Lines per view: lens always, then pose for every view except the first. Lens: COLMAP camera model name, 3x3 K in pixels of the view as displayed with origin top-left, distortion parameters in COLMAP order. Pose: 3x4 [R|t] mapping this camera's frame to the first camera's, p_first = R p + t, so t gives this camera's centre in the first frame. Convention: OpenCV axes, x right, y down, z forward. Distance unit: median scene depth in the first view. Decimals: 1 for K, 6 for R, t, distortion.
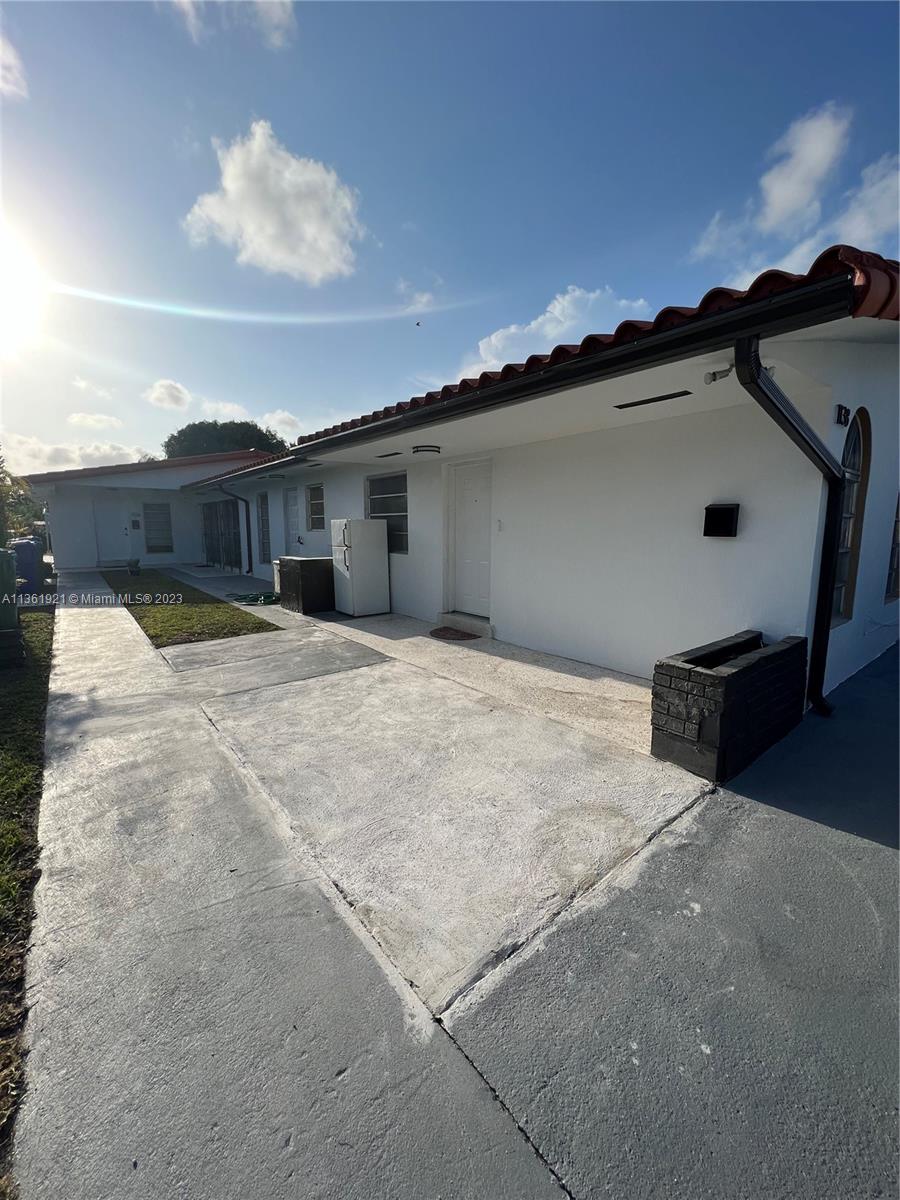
lens RADIAL K [[481.5, 0, 450.0], [0, 481.5, 600.0], [0, 0, 1]] dist [0.001423, 0.000418]
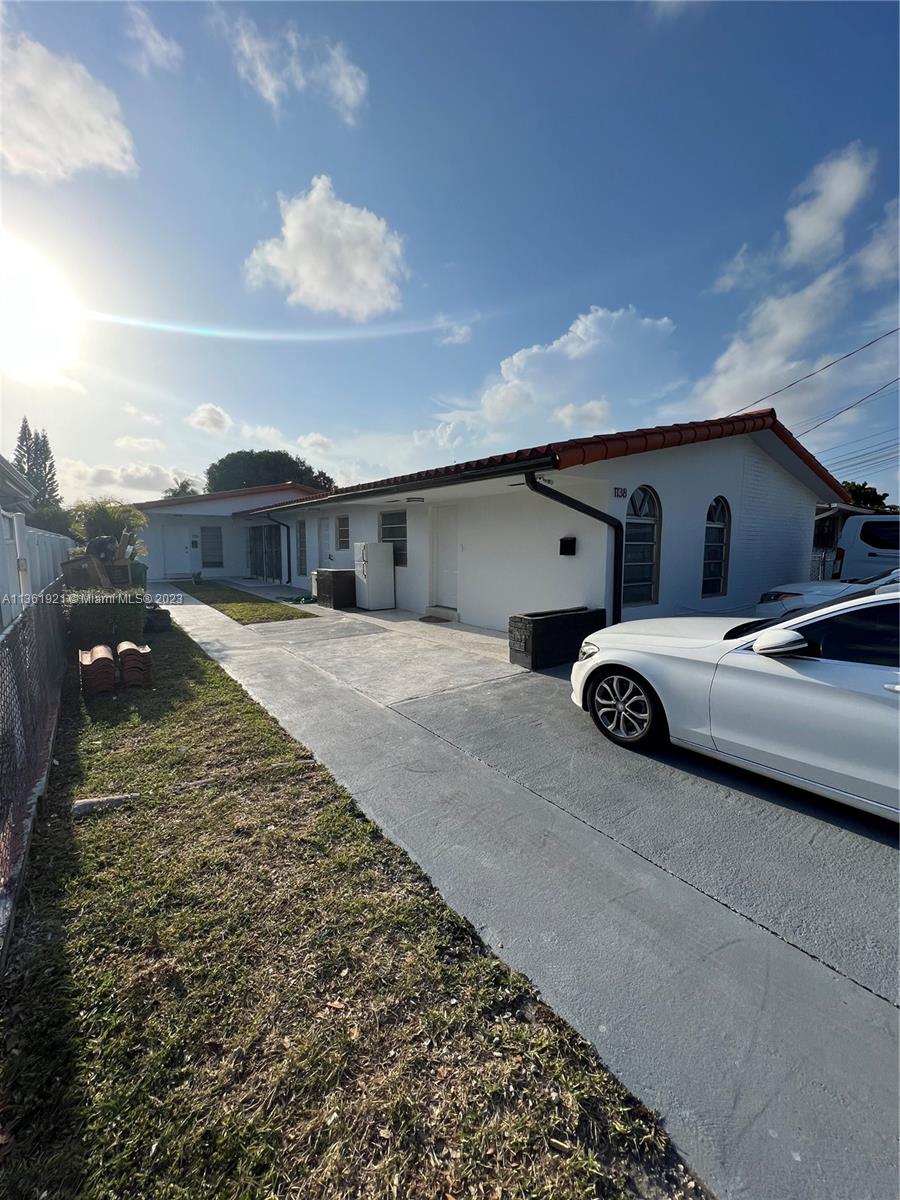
lens RADIAL K [[481.5, 0, 450.0], [0, 481.5, 600.0], [0, 0, 1]] dist [0.001423, 0.000418]
pose [[0.999116, 0.007135, -0.041419, 0.107739], [-0.008678, 0.999271, -0.037179, 0.059406], [0.041123, 0.037506, 0.998450, -0.453423]]
